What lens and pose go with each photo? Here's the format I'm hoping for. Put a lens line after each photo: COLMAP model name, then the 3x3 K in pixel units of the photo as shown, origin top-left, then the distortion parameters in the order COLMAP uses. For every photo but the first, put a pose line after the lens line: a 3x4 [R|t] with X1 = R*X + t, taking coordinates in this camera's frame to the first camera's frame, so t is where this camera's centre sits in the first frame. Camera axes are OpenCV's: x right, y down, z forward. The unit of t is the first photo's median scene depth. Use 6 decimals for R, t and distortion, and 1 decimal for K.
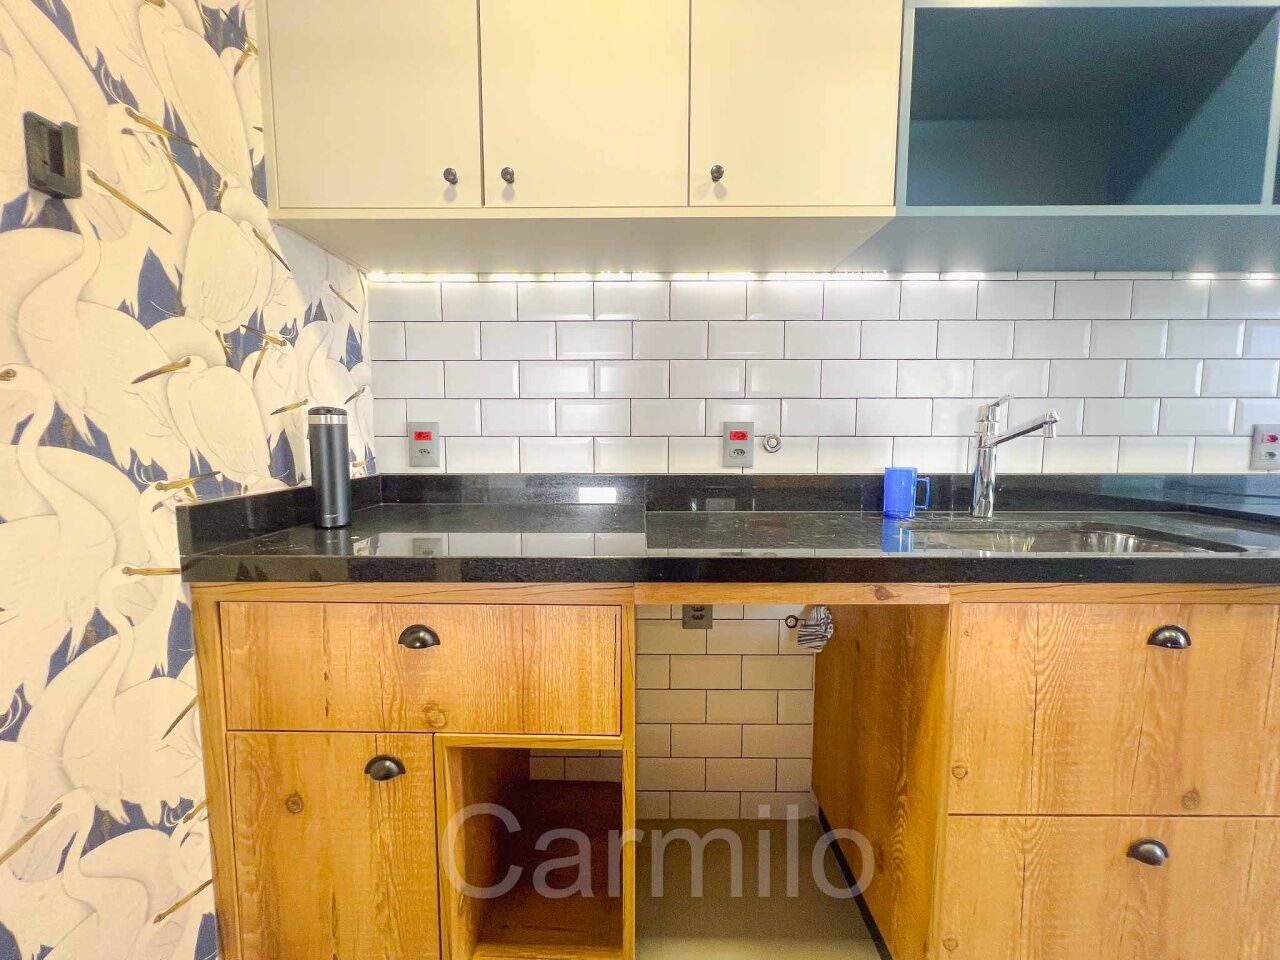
lens RADIAL K [[518.0, 0, 632.7], [0, 518.0, 477.0], [0, 0, 1]] dist [-0.003249, 0.000081]
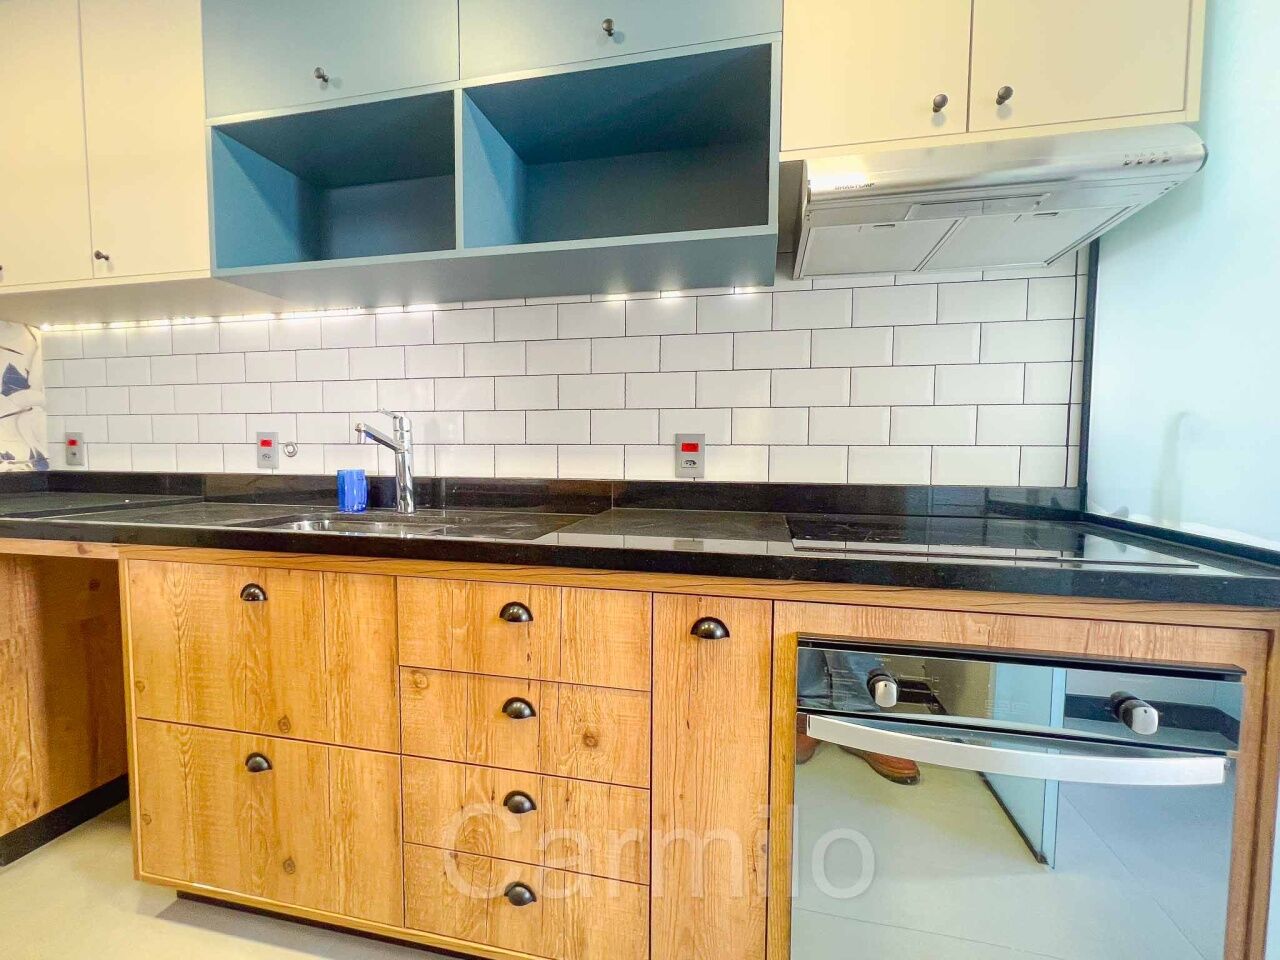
lens RADIAL K [[551.7, 0, 649.7], [0, 551.7, 475.4], [0, 0, 1]] dist [-0.007101, 0.001535]
pose [[0.980651, 0.014206, -0.195246, 1.951998], [-0.021180, 0.999208, -0.033678, 0.032704], [0.194613, 0.037162, 0.980176, -0.155933]]
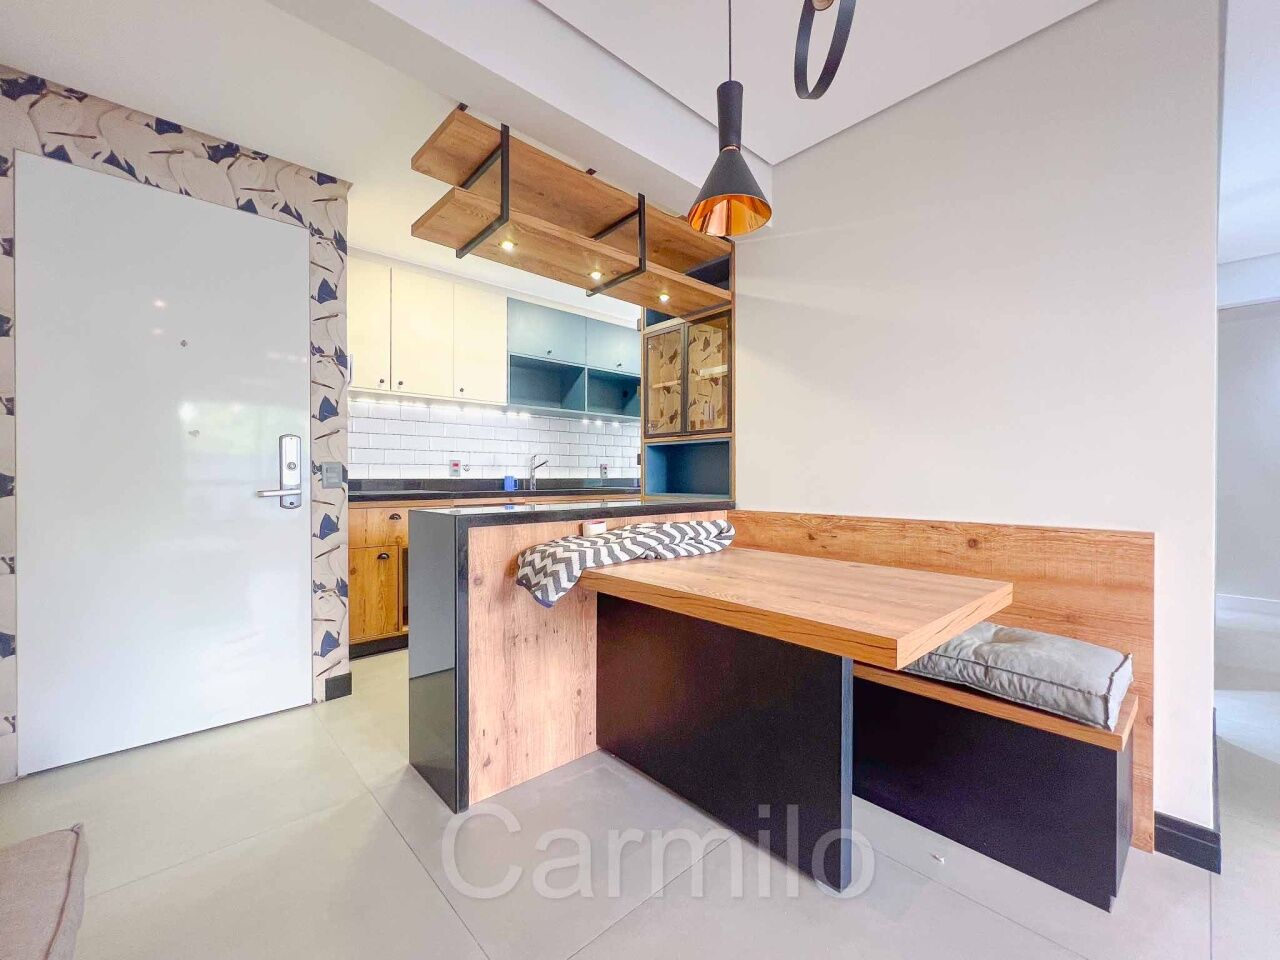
lens RADIAL K [[518.0, 0, 637.7], [0, 518.0, 479.9], [0, 0, 1]] dist [-0.003249, 0.000081]
pose [[0.722793, -0.004168, 0.691052, -1.420226], [0.059397, 0.996656, -0.056114, 0.300746], [-0.688507, 0.081606, 0.720624, -2.338904]]
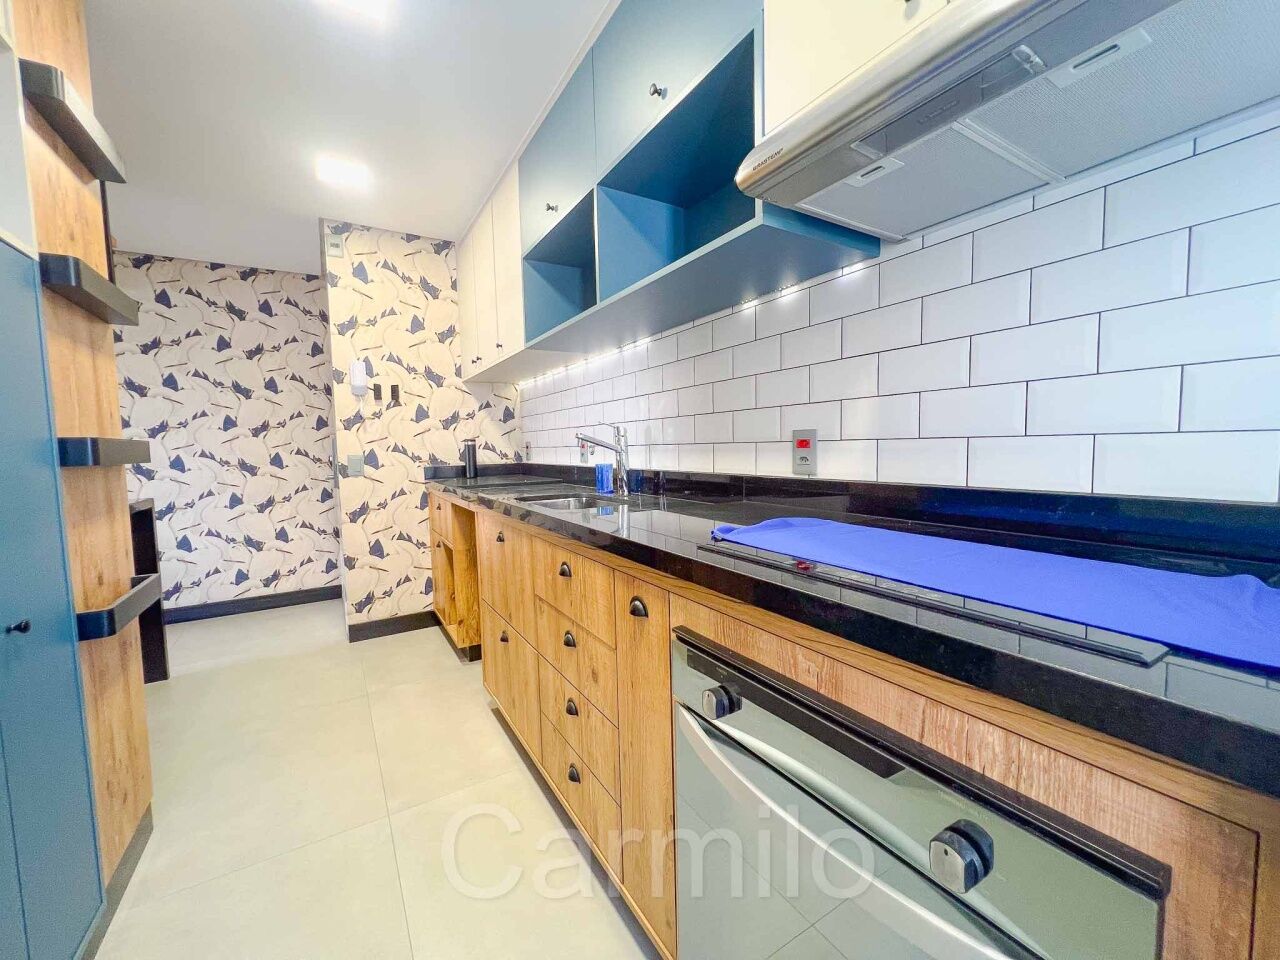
lens RADIAL K [[518.0, 0, 642.0], [0, 518.0, 474.0], [0, 0, 1]] dist [-0.003249, 0.000081]
pose [[0.530129, 0.035770, -0.847162, 2.748965], [-0.047661, 0.998787, 0.012348, -0.015189], [0.846576, 0.033831, 0.531191, 0.260604]]
